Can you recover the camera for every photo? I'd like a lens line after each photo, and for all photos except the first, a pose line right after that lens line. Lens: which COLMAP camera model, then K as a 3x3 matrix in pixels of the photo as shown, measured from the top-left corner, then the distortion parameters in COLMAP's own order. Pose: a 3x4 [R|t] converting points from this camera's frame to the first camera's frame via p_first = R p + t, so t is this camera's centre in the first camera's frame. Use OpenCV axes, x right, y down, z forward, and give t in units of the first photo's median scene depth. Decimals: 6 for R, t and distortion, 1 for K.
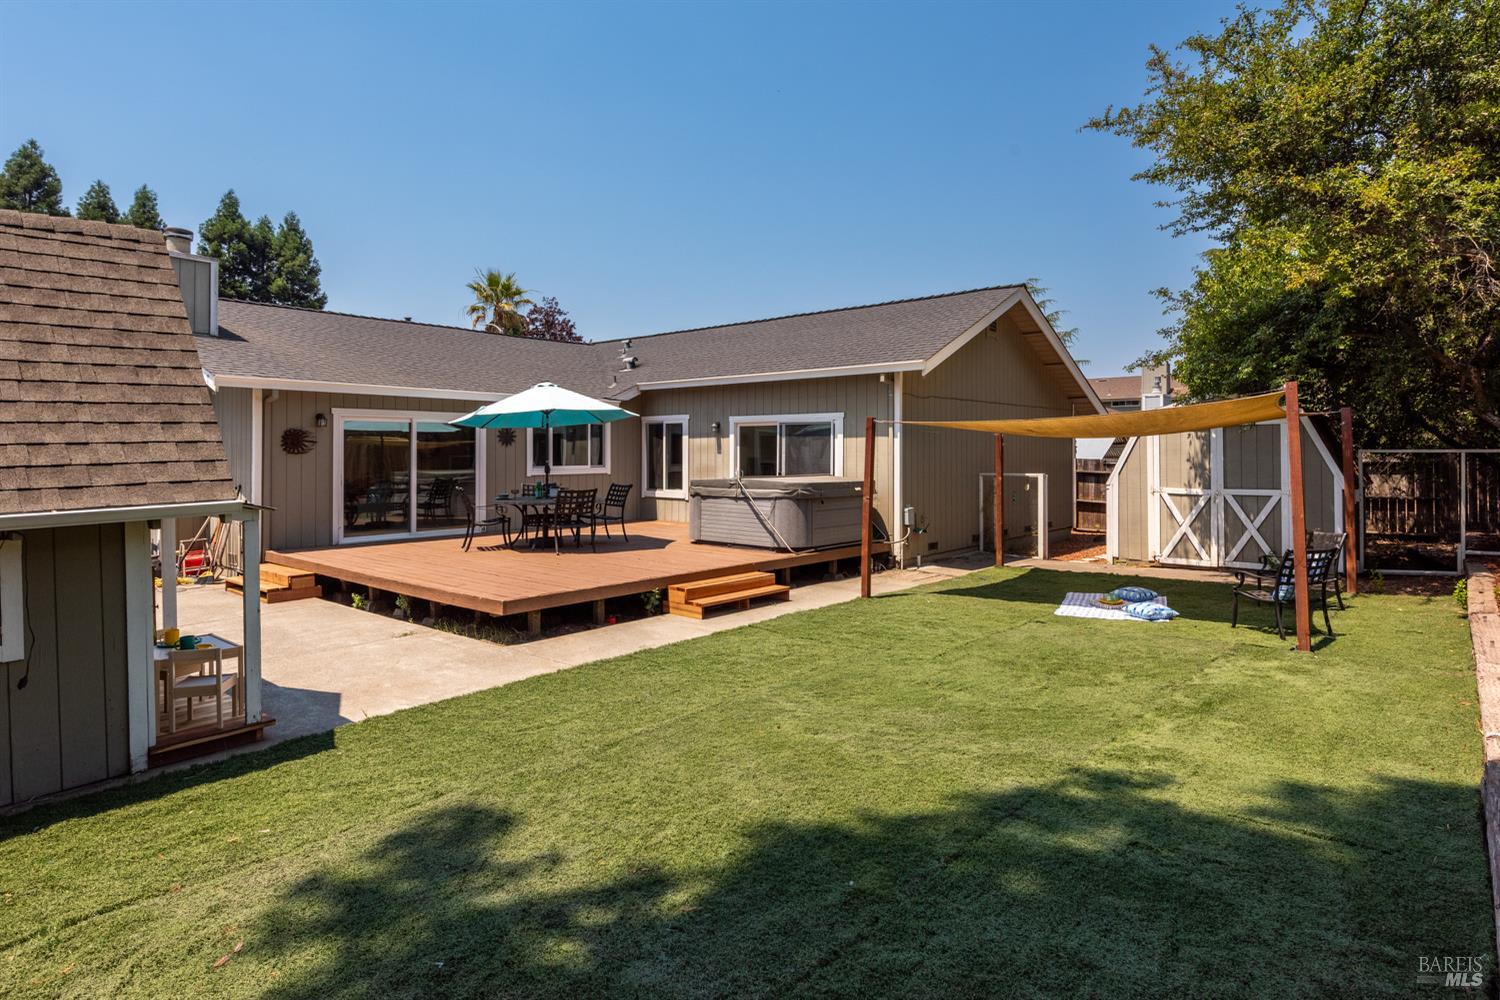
lens RADIAL K [[823.4, 0, 757.0], [0, 823.4, 455.8], [0, 0, 1]] dist [-0.000842, -0.000245]
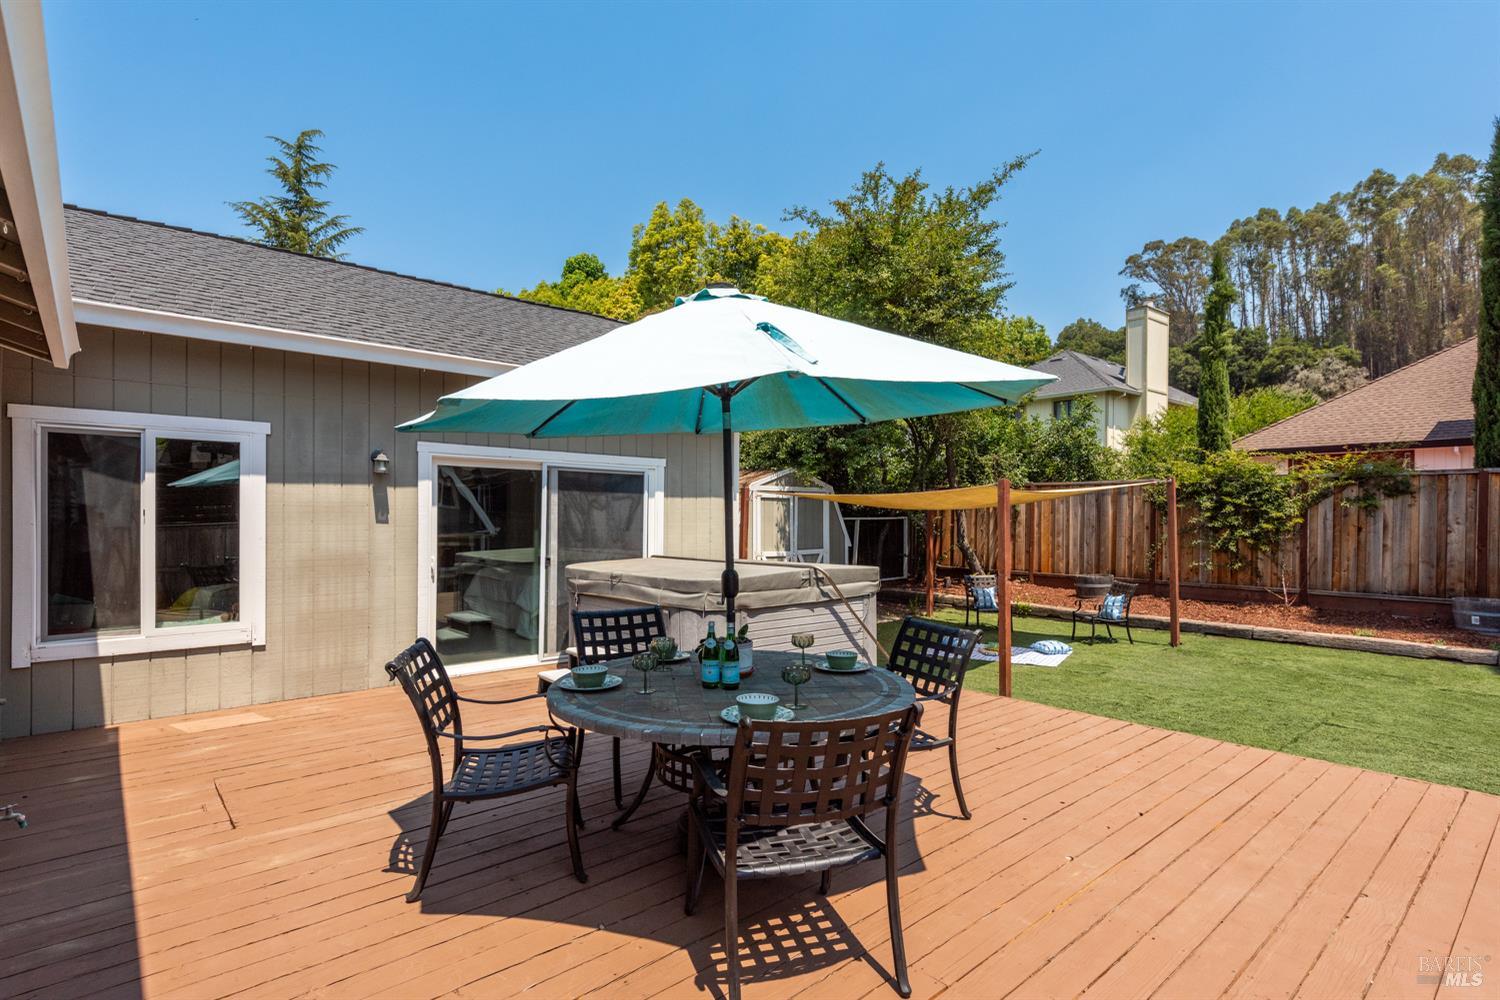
lens RADIAL K [[757.5, 0, 750.2], [0, 757.5, 513.0], [0, 0, 1]] dist [0.002800, 0.000491]
pose [[0.128894, 0.002243, 0.991656, -0.503926], [-0.002524, 0.999995, -0.001933, -0.009214], [-0.991655, -0.002254, 0.128899, 0.903295]]
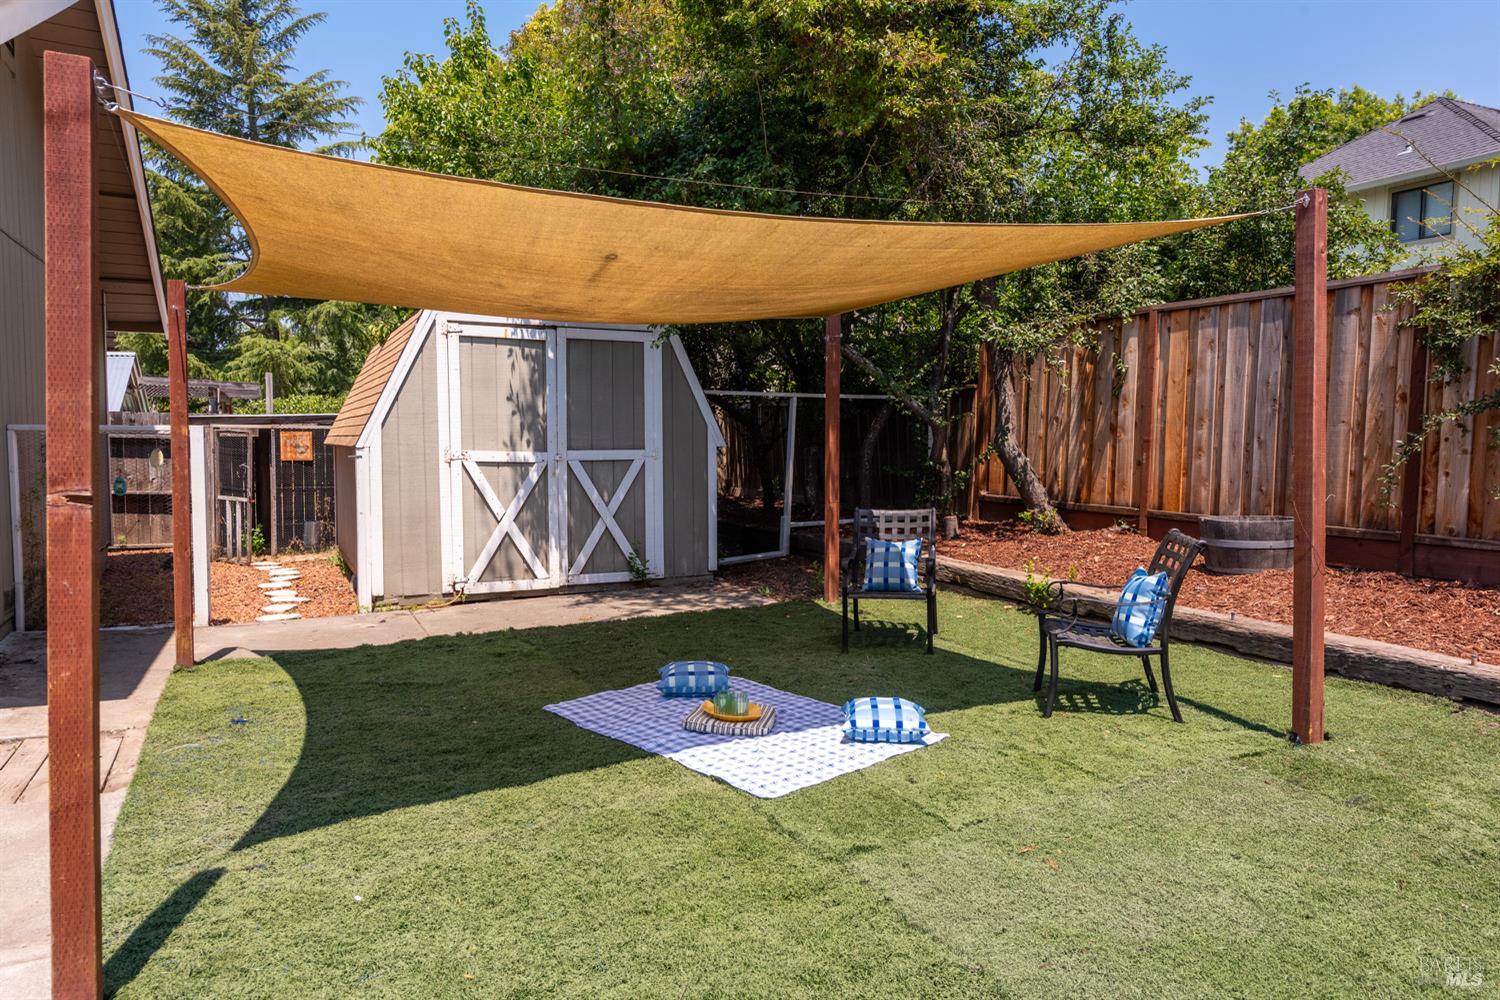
lens RADIAL K [[999.7, 0, 754.7], [0, 999.7, 493.8], [0, 0, 1]] dist [0.021017, -0.000576]
pose [[0.404229, -0.056535, 0.912909, -0.014565], [-0.001761, 0.998038, 0.062586, 0.026293], [-0.914656, -0.026907, 0.403337, 0.585983]]
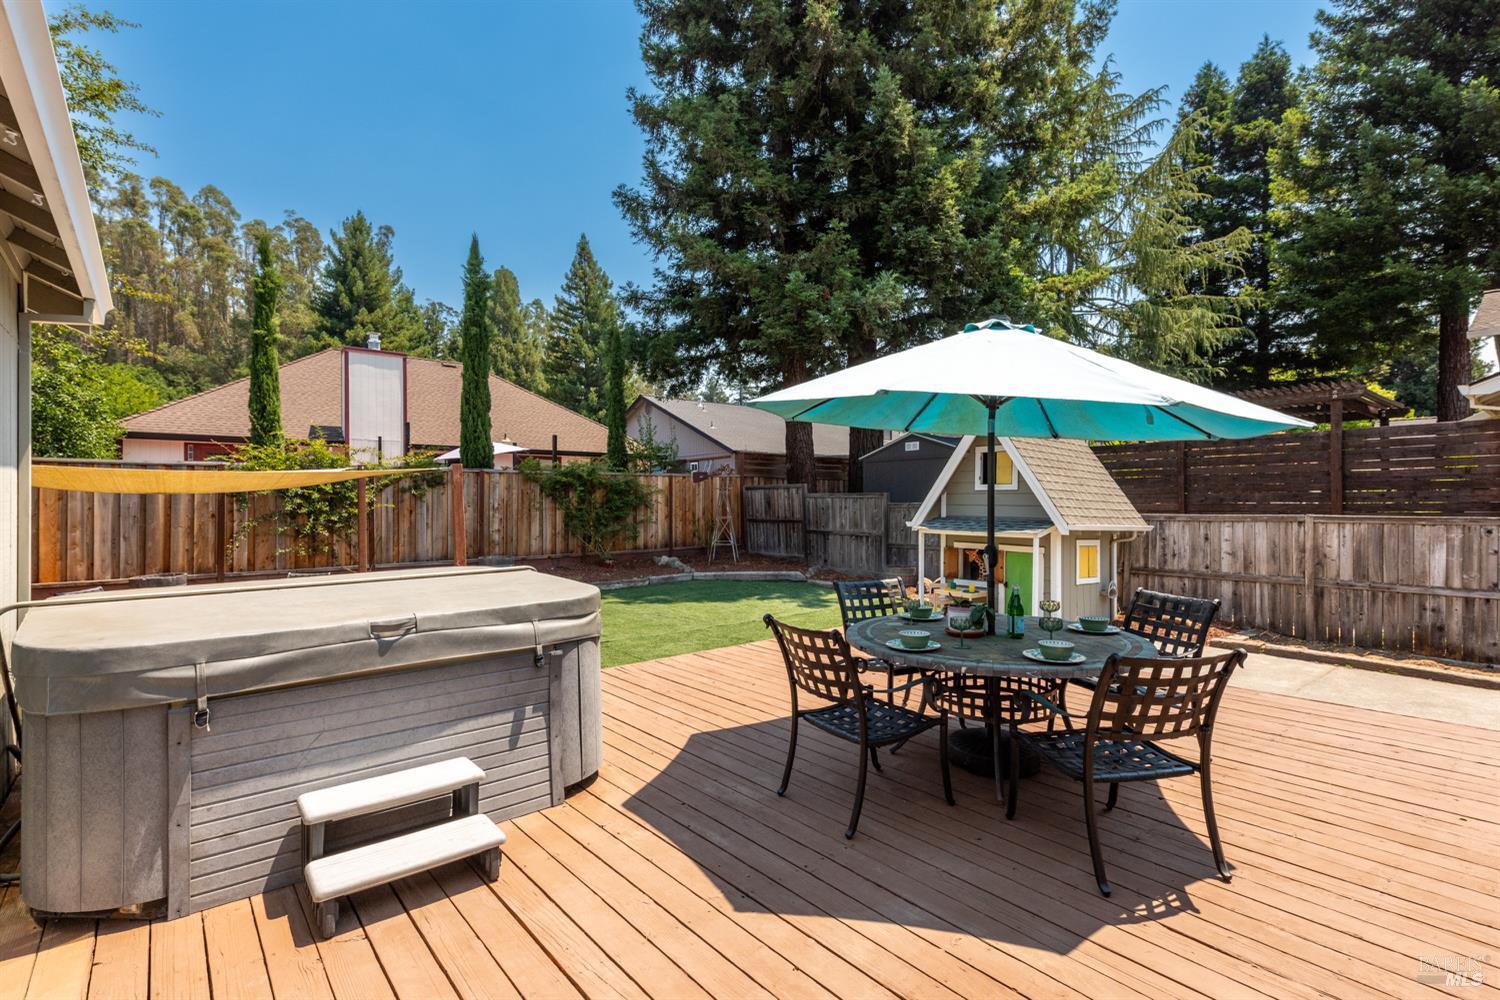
lens RADIAL K [[703.0, 0, 758.5], [0, 703.0, 500.9], [0, 0, 1]] dist [0.000163, -0.000359]
pose [[-0.989525, 0.002319, 0.144346, -0.182762], [0.002521, 0.999996, 0.001219, -0.010457], [-0.144343, 0.001570, -0.989526, 1.265418]]
